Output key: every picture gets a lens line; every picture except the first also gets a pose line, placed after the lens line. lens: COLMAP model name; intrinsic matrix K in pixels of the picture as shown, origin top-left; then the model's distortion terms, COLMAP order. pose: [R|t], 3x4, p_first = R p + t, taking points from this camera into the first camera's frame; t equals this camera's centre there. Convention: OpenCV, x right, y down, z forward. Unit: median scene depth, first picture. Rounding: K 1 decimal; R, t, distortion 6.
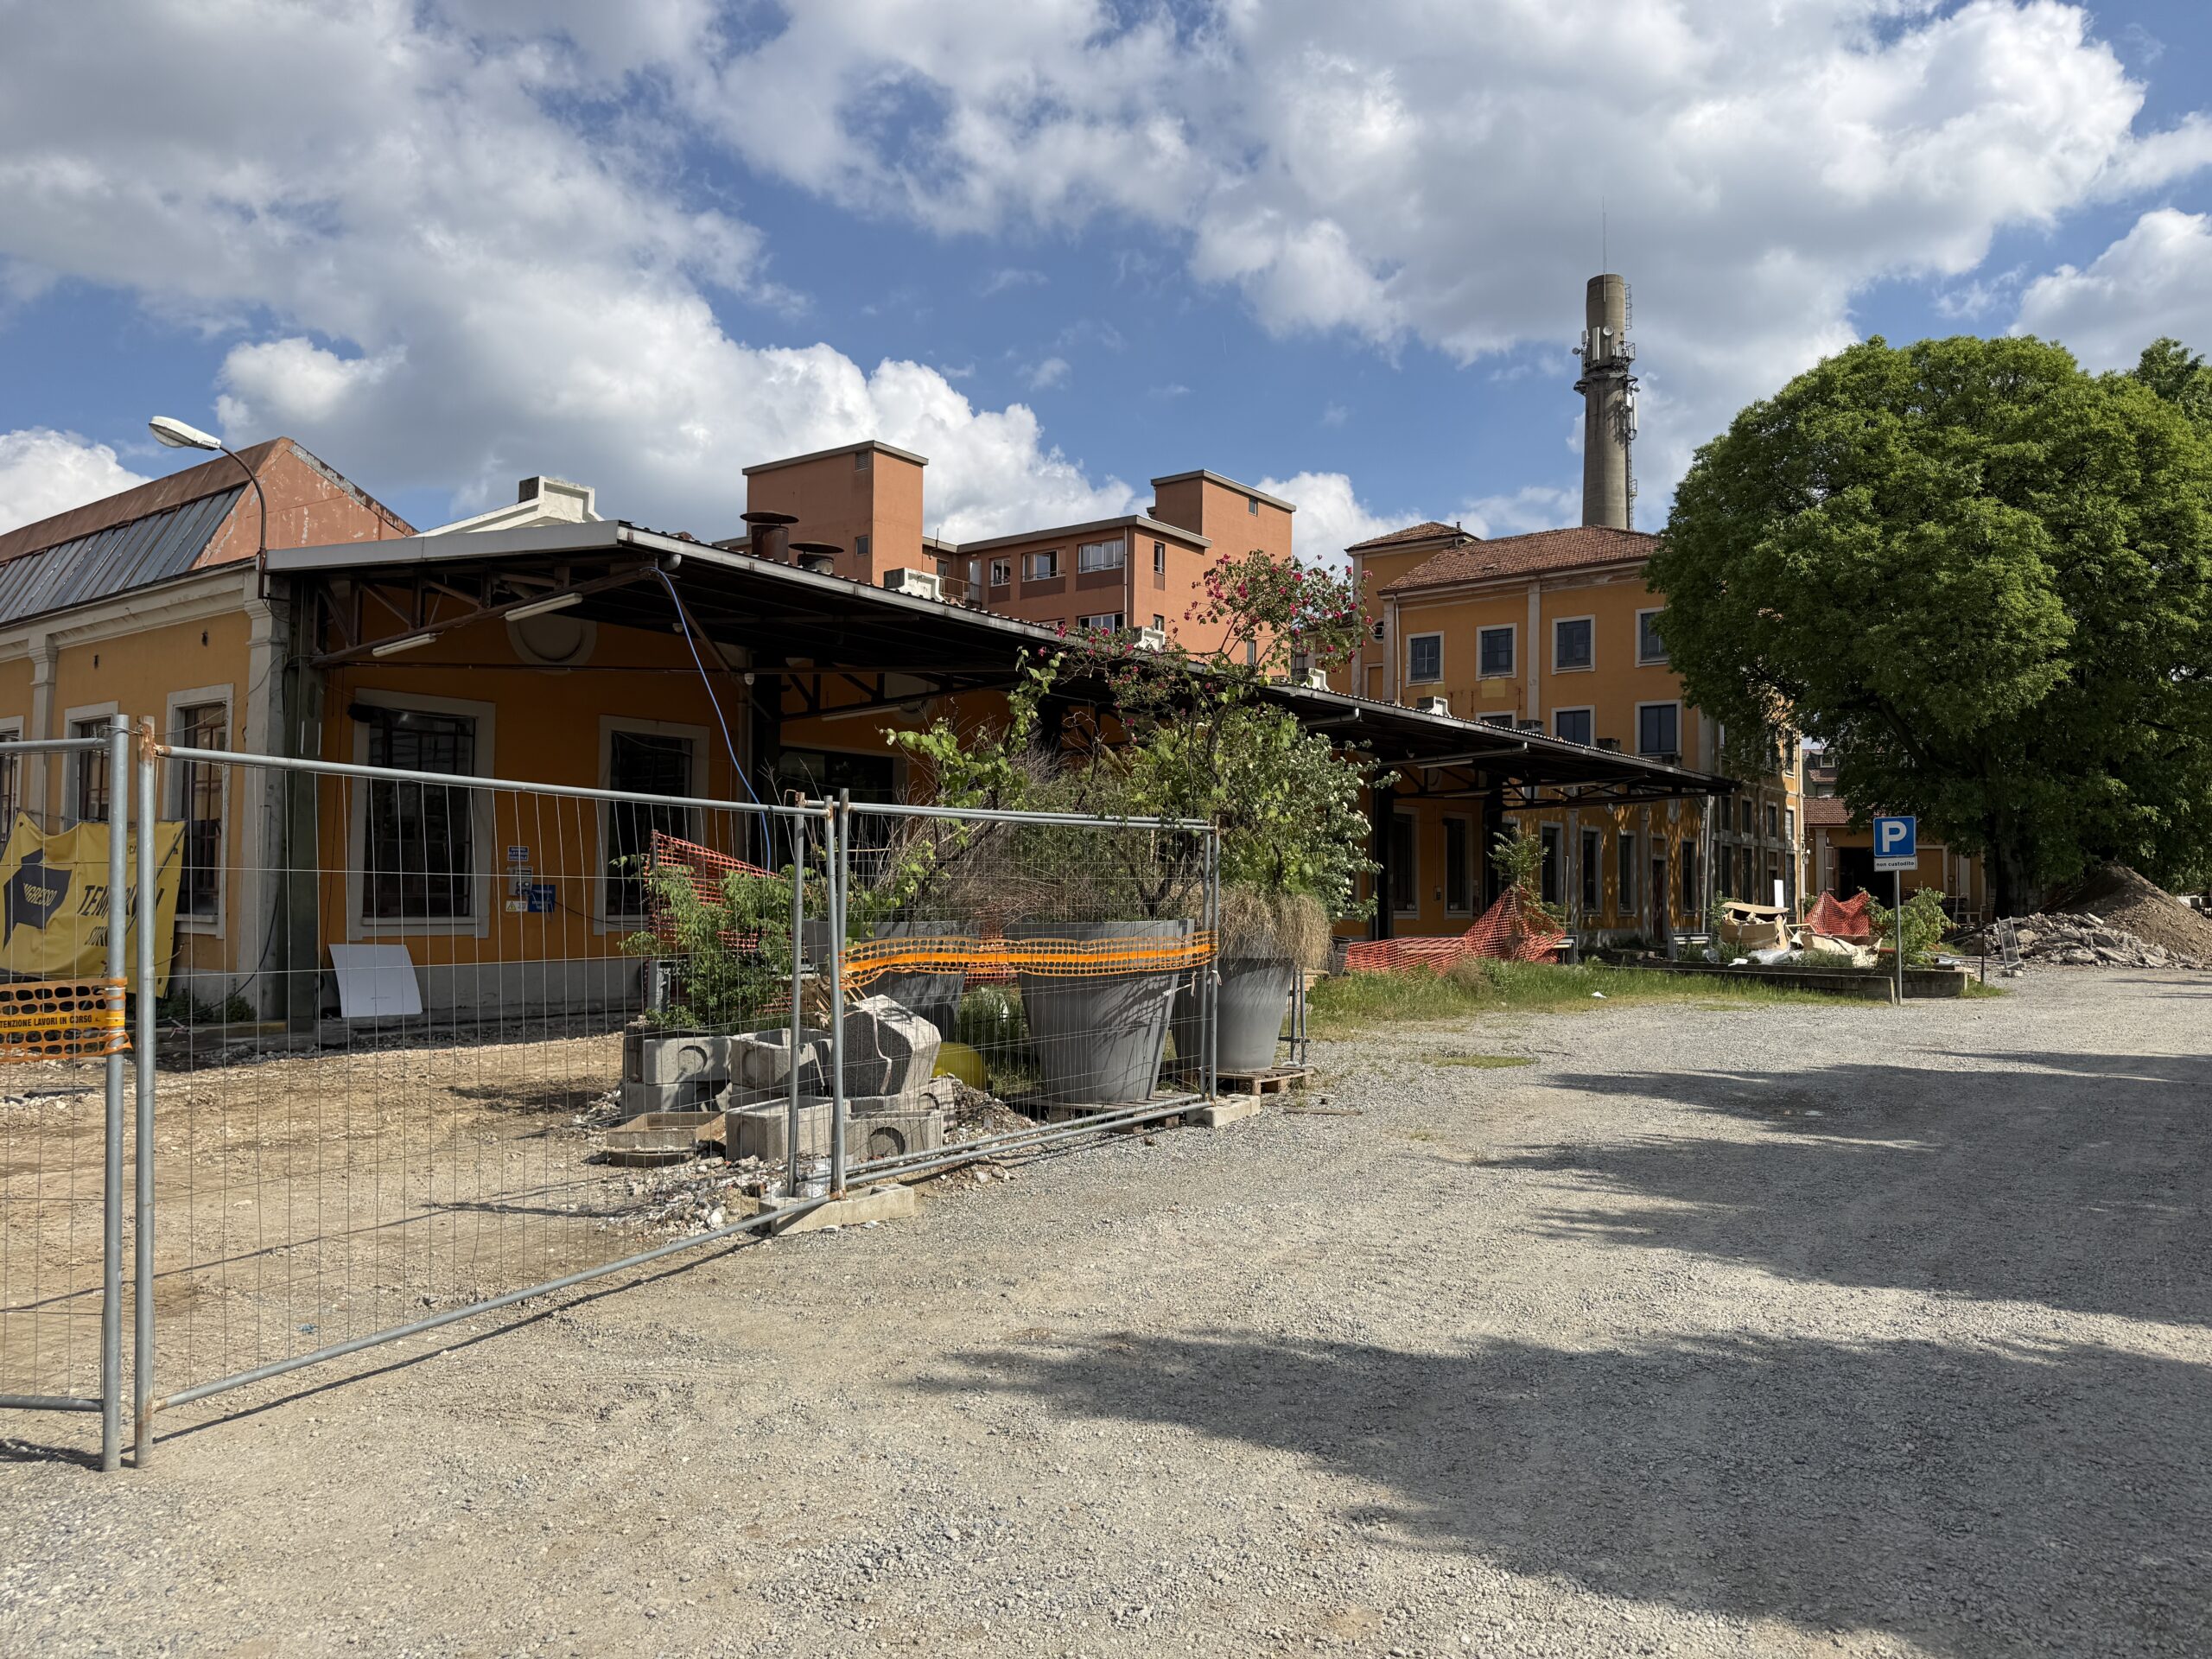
lens RADIAL K [[1597.7, 0, 1146.8], [0, 1597.7, 831.5], [0, 0, 1]] dist [0.035410, -0.033500]
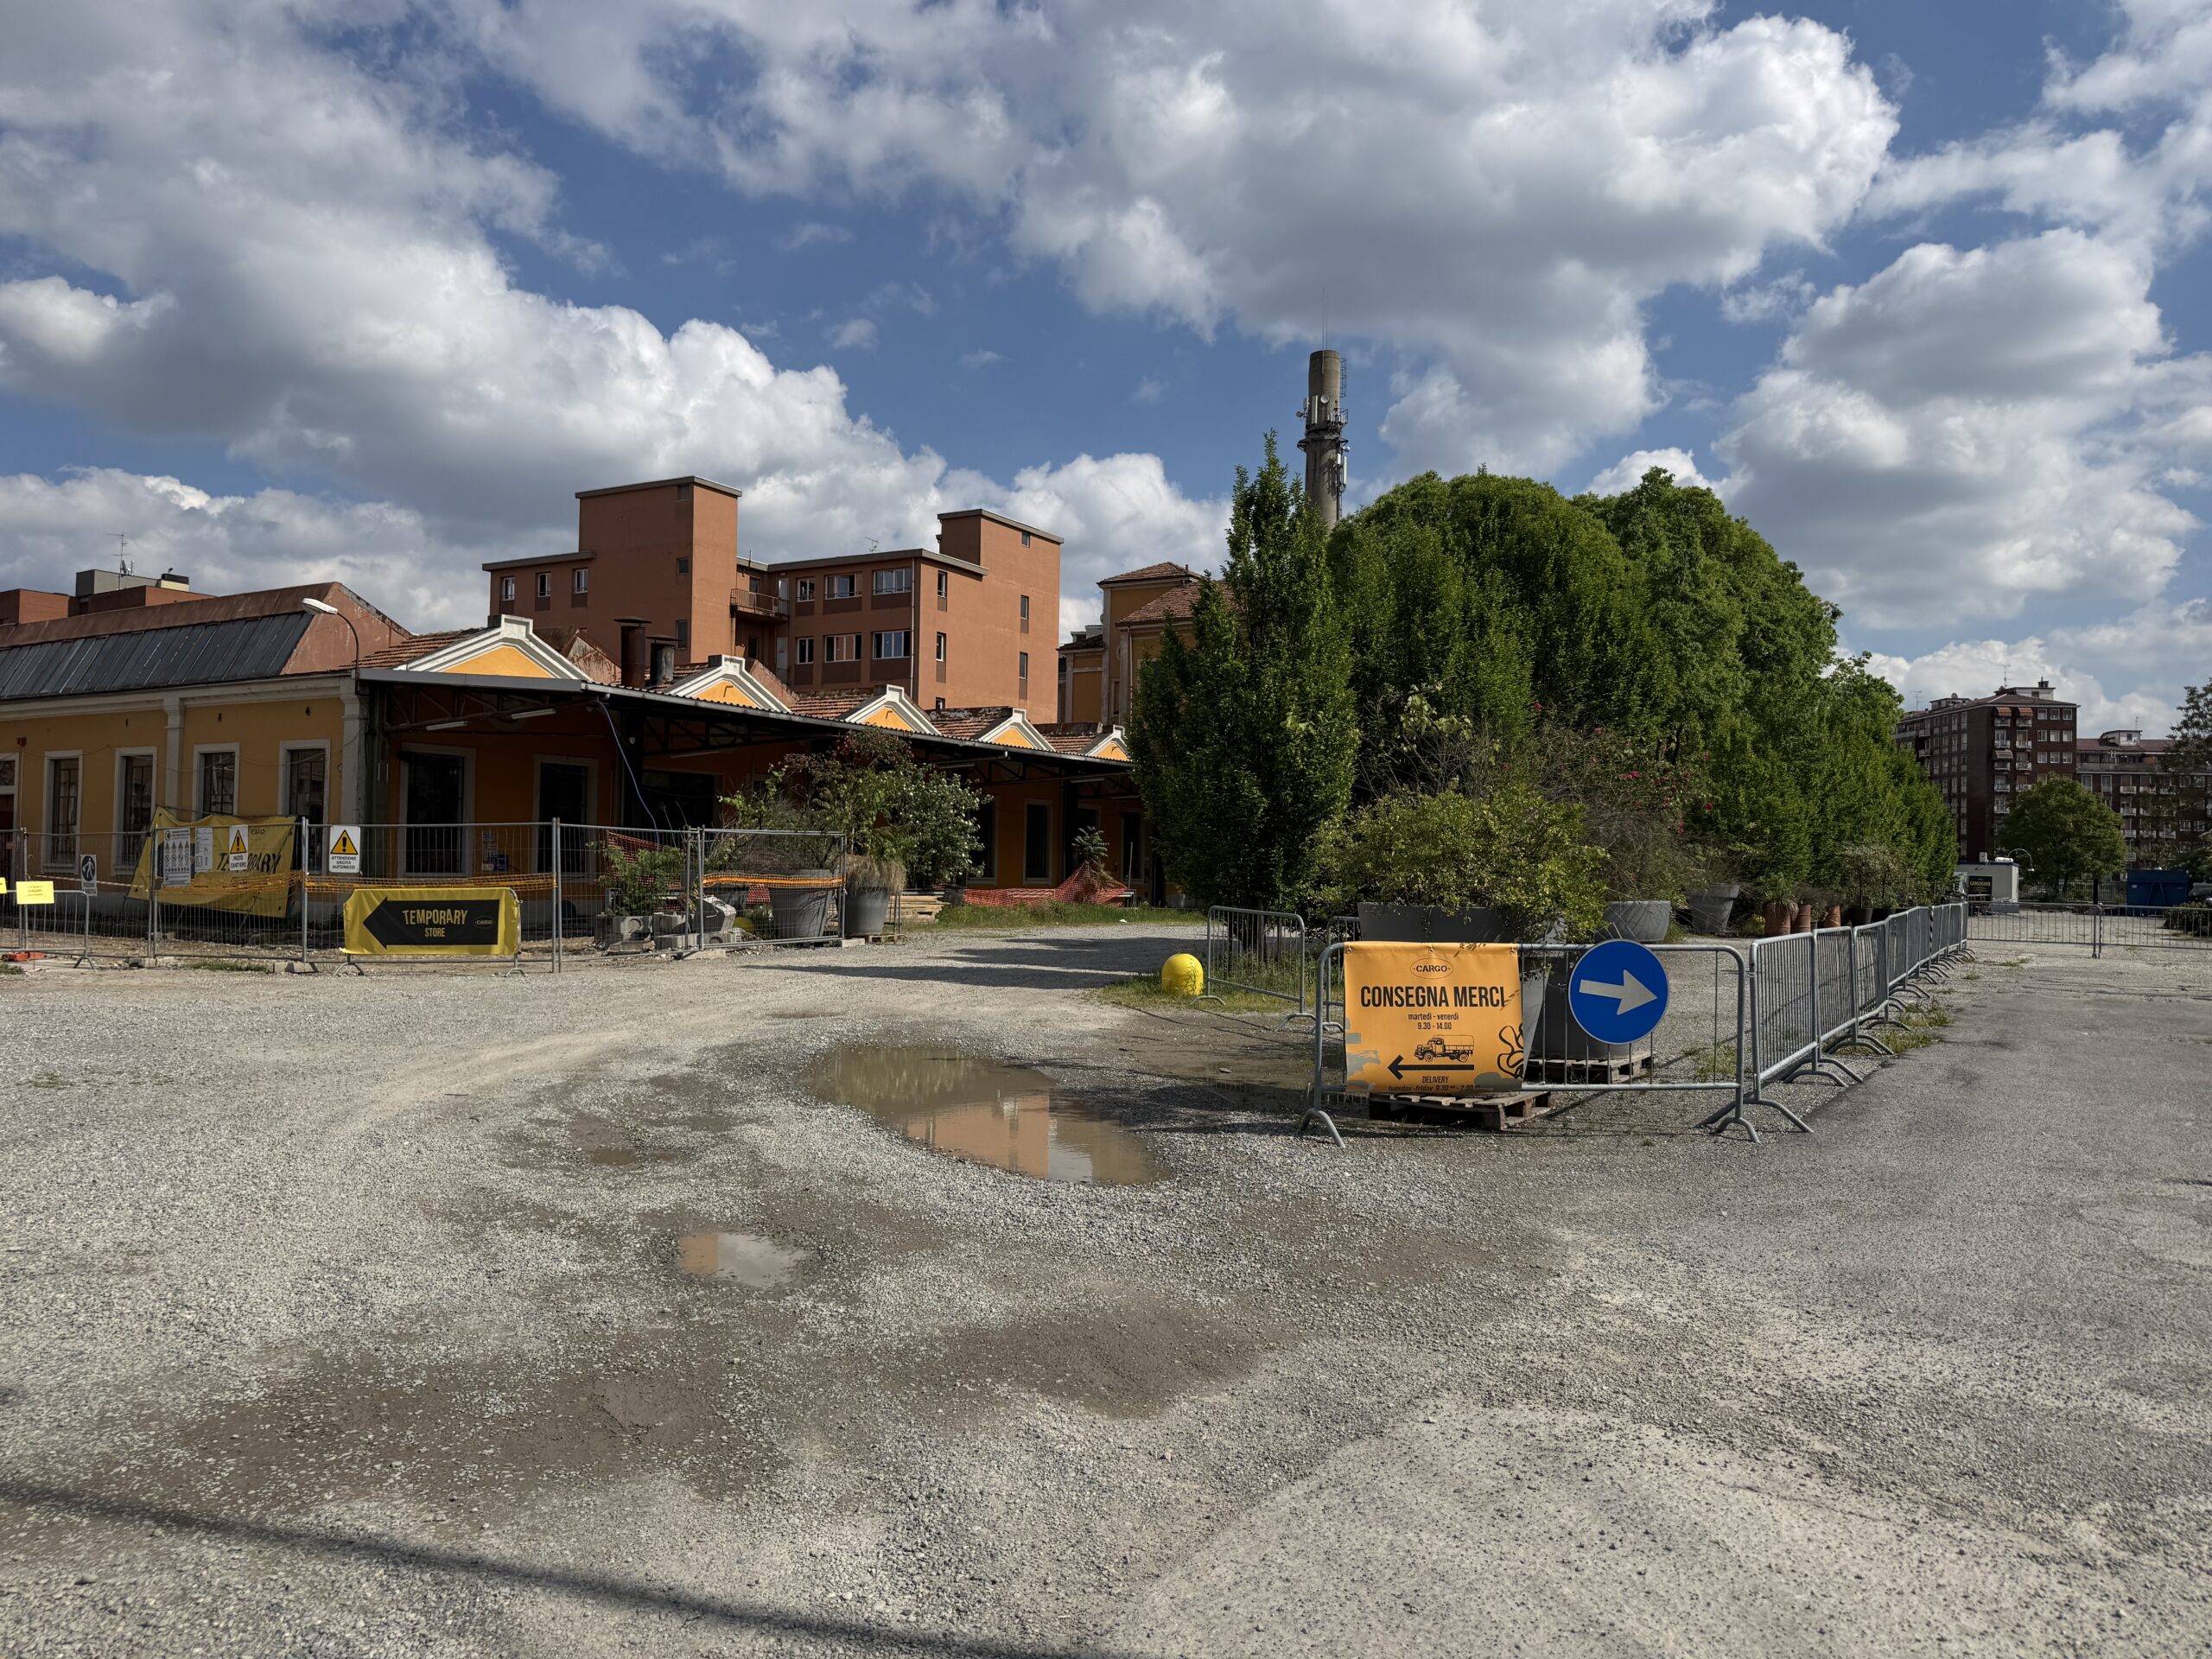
lens RADIAL K [[1597.7, 0, 1170.3], [0, 1597.7, 807.8], [0, 0, 1]] dist [0.035410, -0.033500]
pose [[0.990796, 0.013643, 0.134678, 0.064472], [-0.014030, 0.999900, 0.001924, -0.031172], [-0.134638, -0.003796, 0.990888, -0.680765]]
